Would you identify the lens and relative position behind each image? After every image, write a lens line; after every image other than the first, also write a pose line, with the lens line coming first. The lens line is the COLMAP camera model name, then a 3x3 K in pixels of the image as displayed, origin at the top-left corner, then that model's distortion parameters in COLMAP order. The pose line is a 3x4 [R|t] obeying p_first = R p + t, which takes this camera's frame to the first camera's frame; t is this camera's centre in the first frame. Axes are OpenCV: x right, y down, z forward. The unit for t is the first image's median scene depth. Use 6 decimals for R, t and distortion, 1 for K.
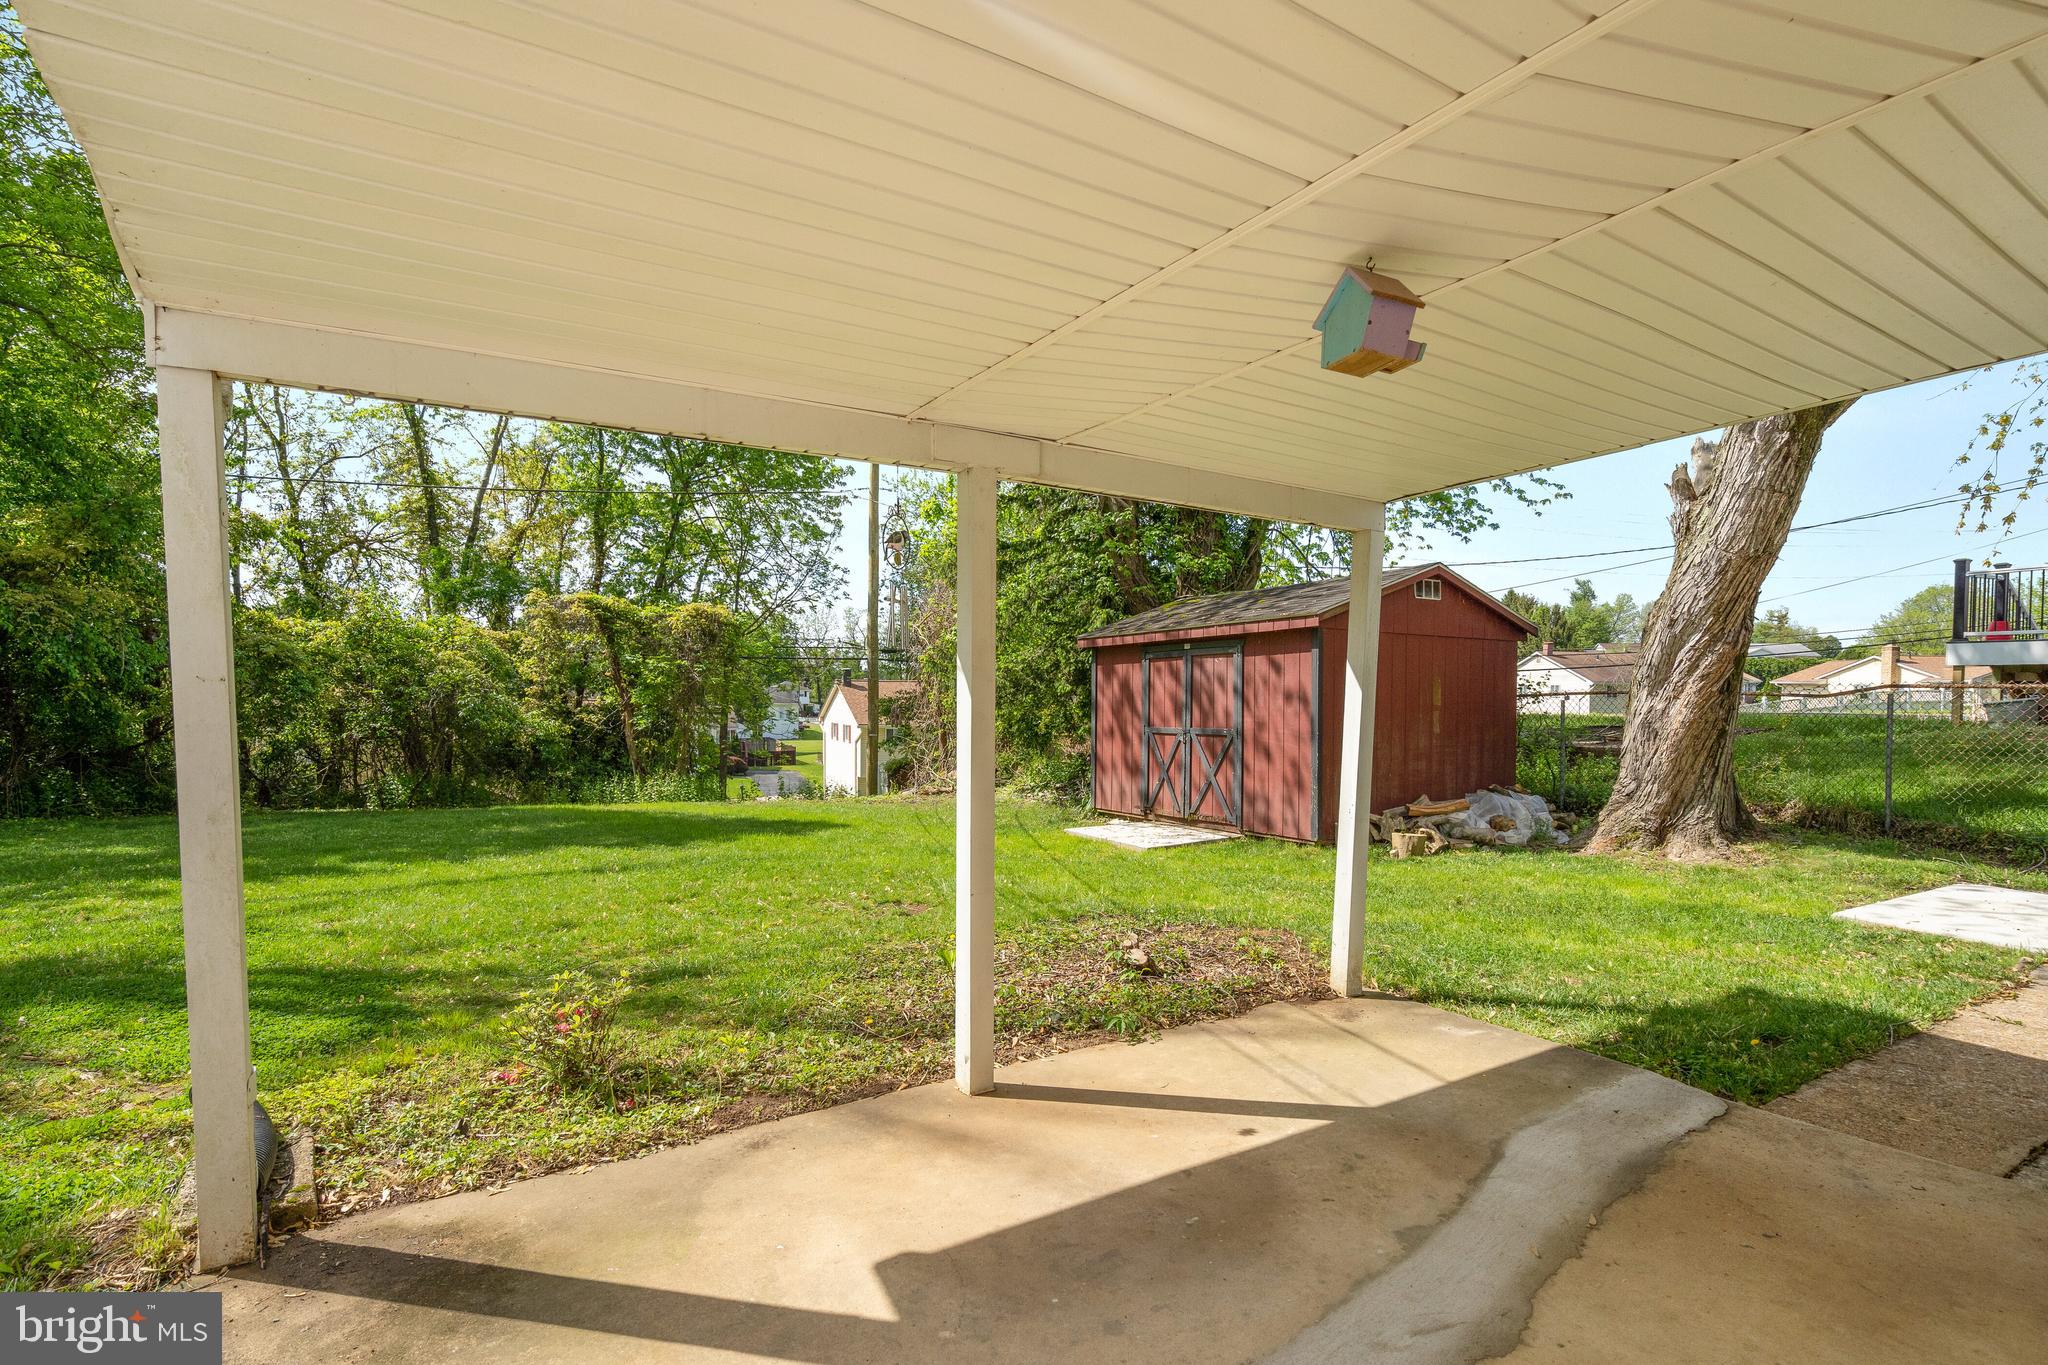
lens RADIAL K [[936.2, 0, 1019.8], [0, 936.2, 698.7], [0, 0, 1]] dist [0.002024, 0.001208]
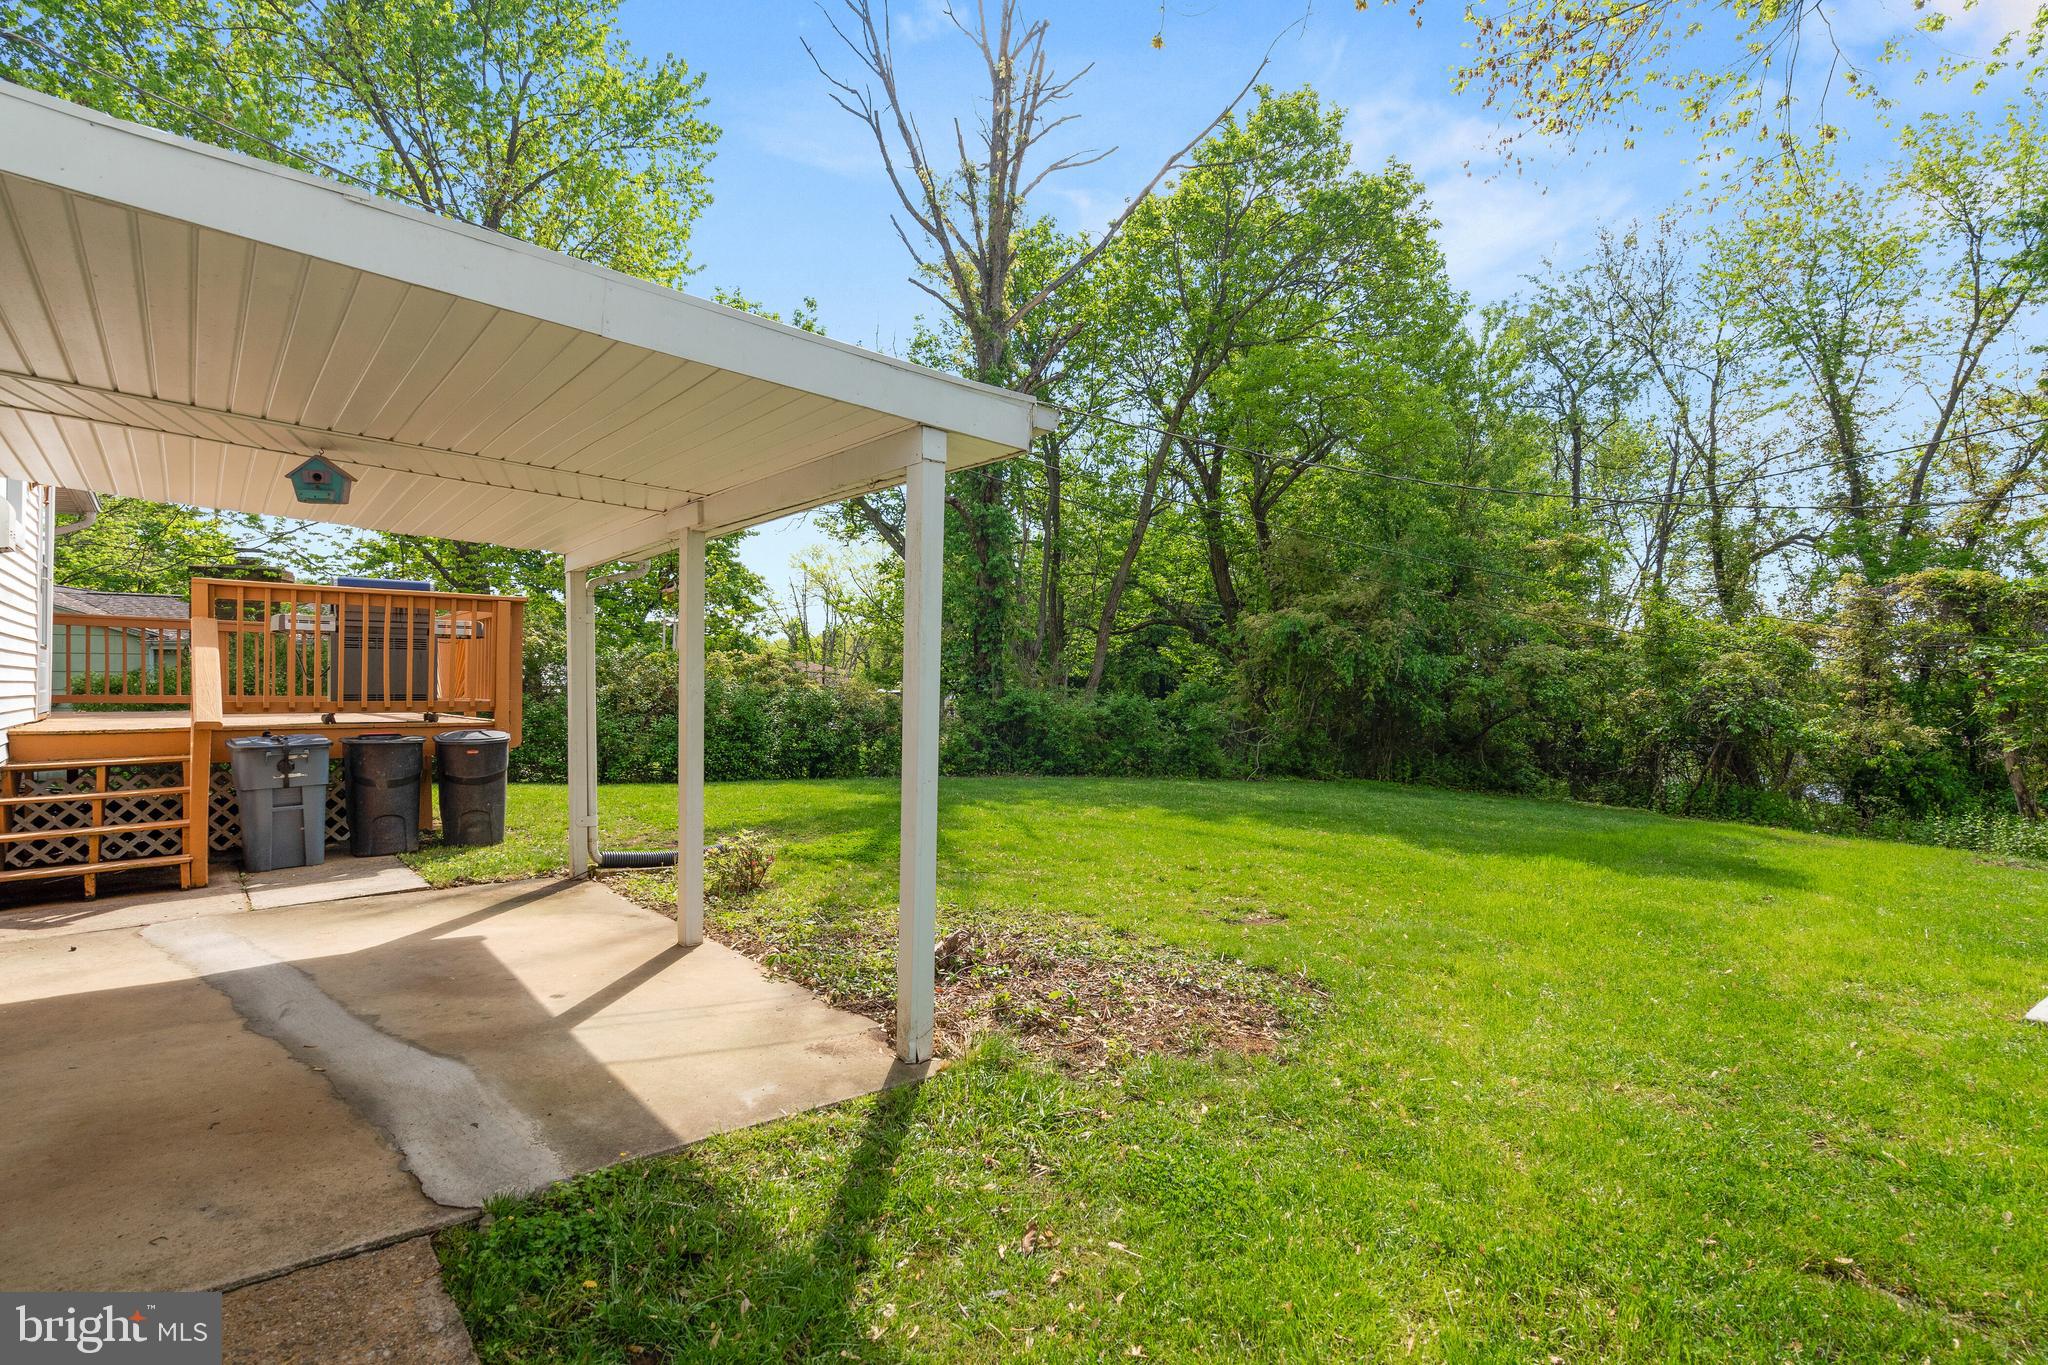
lens RADIAL K [[936.2, 0, 1019.8], [0, 936.2, 698.7], [0, 0, 1]] dist [0.002024, 0.001208]
pose [[0.171169, 0.005546, -0.985226, 1.694520], [-0.015658, 0.999873, 0.002908, 0.021043], [0.985117, 0.014929, 0.171234, 1.425050]]
